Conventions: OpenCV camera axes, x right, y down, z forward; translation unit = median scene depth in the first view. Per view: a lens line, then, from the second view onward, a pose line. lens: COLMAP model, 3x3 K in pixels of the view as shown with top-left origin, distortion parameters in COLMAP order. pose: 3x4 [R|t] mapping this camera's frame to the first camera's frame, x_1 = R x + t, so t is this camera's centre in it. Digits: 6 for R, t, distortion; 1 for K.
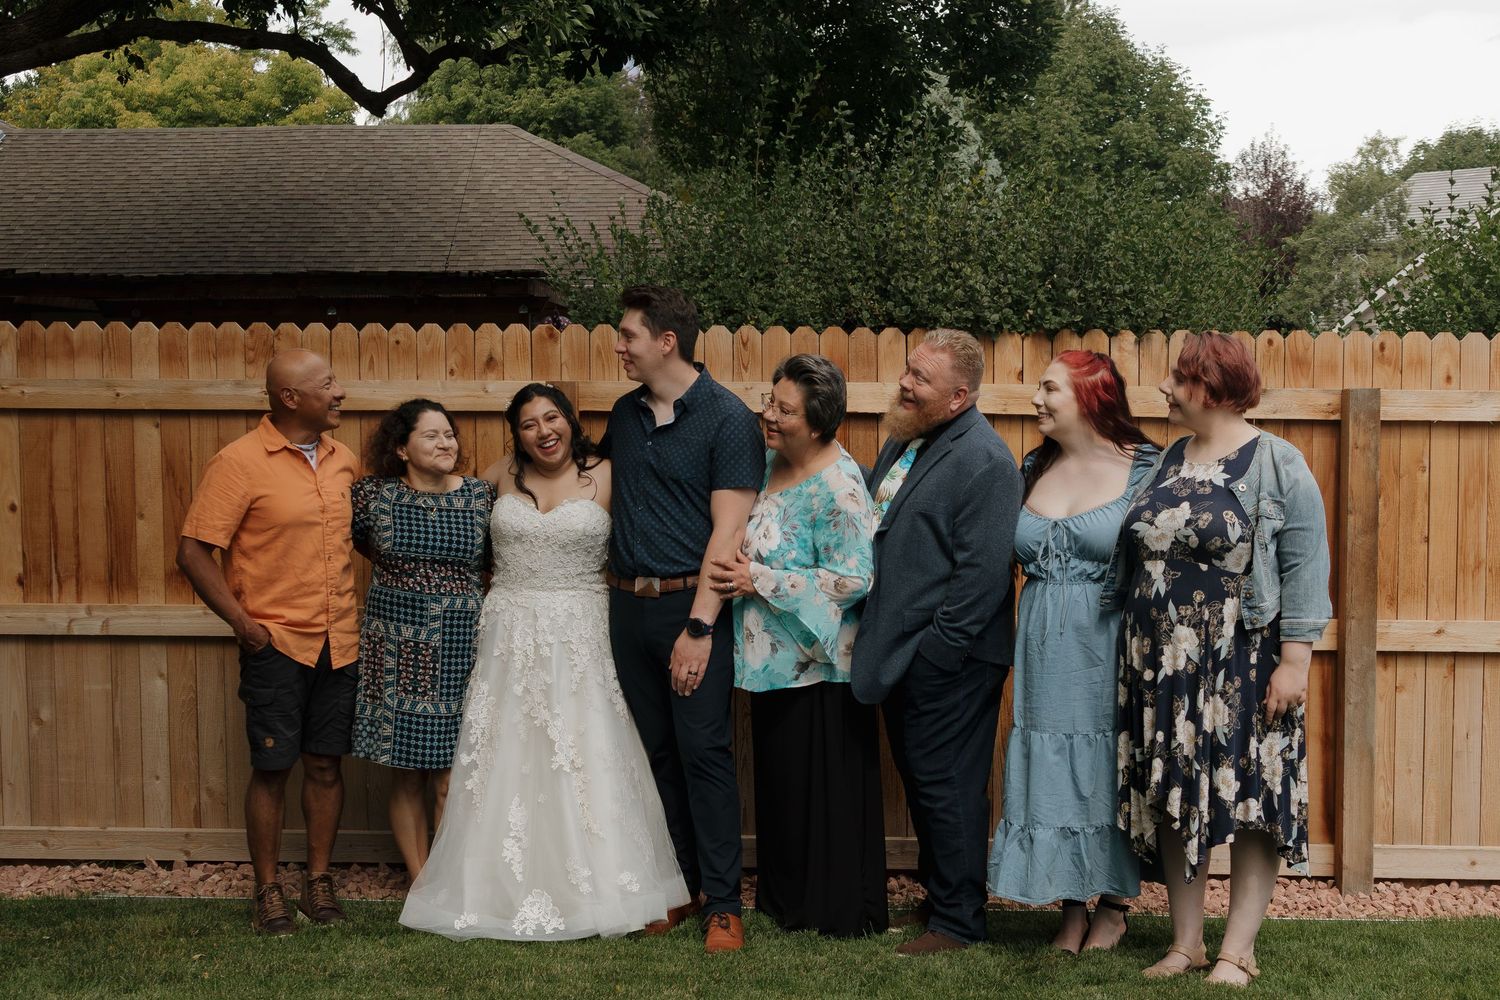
lens RADIAL K [[2022.4, 0, 750.0], [0, 2022.4, 500.0], [0, 0, 1]] dist [-0.026035, 0.036892]
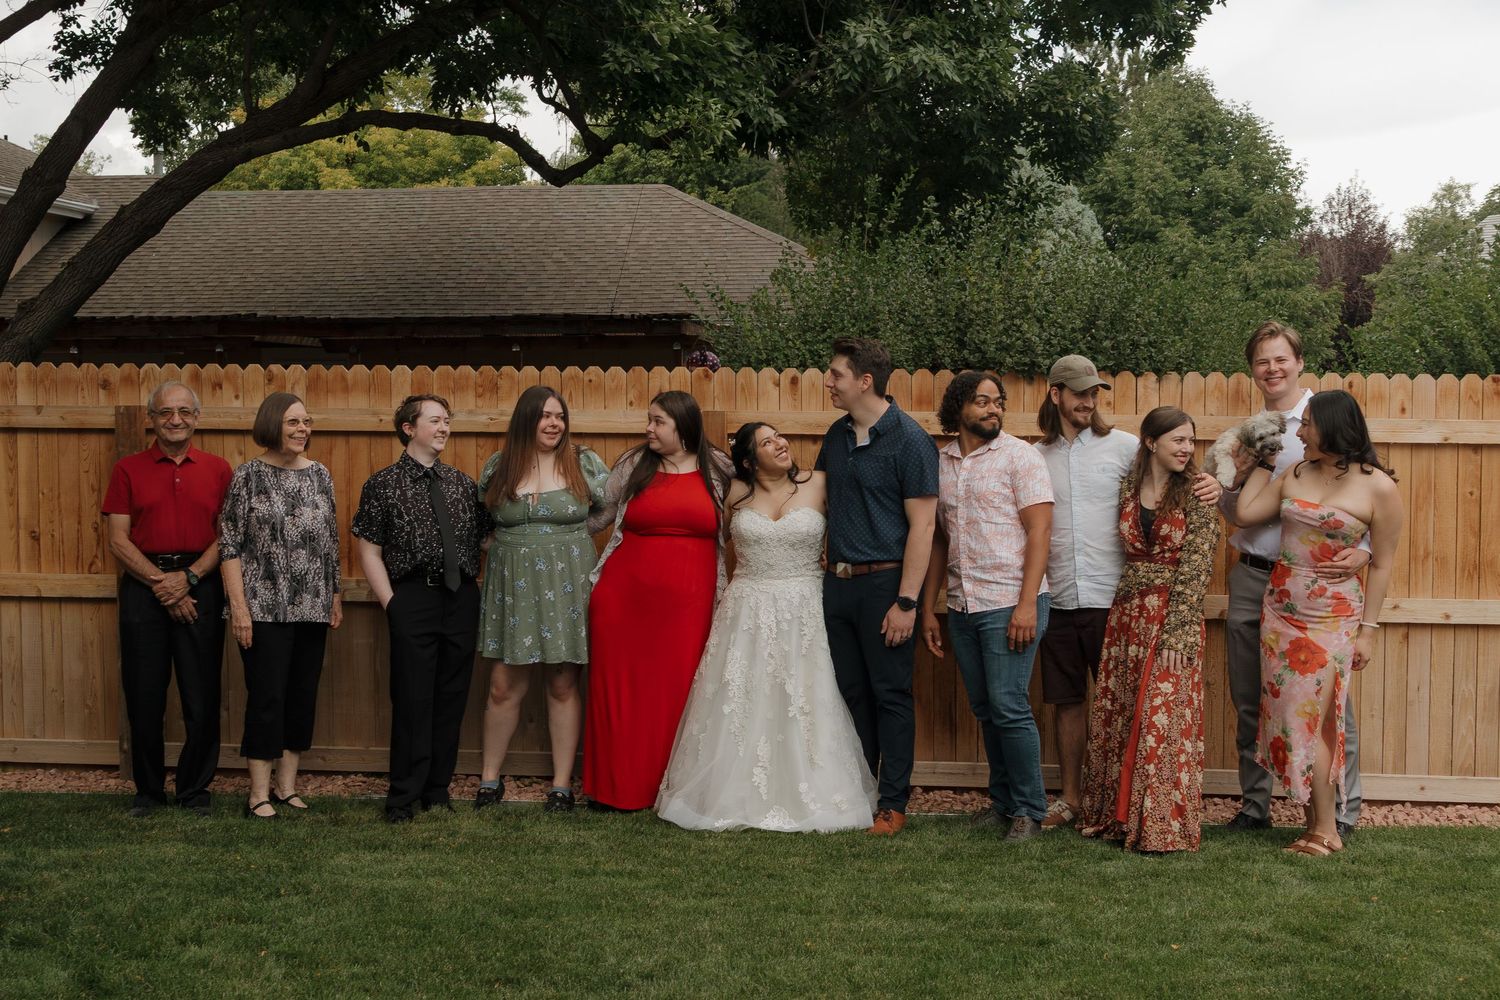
lens RADIAL K [[1906.2, 0, 750.0], [0, 1906.2, 500.0], [0, 0, 1]] dist [-0.027213, 0.003271]
pose [[0.997672, 0.004588, -0.068037, 0.014219], [-0.005124, 0.999957, -0.007693, 0.008547], [0.067999, 0.008024, 0.997653, -0.230087]]
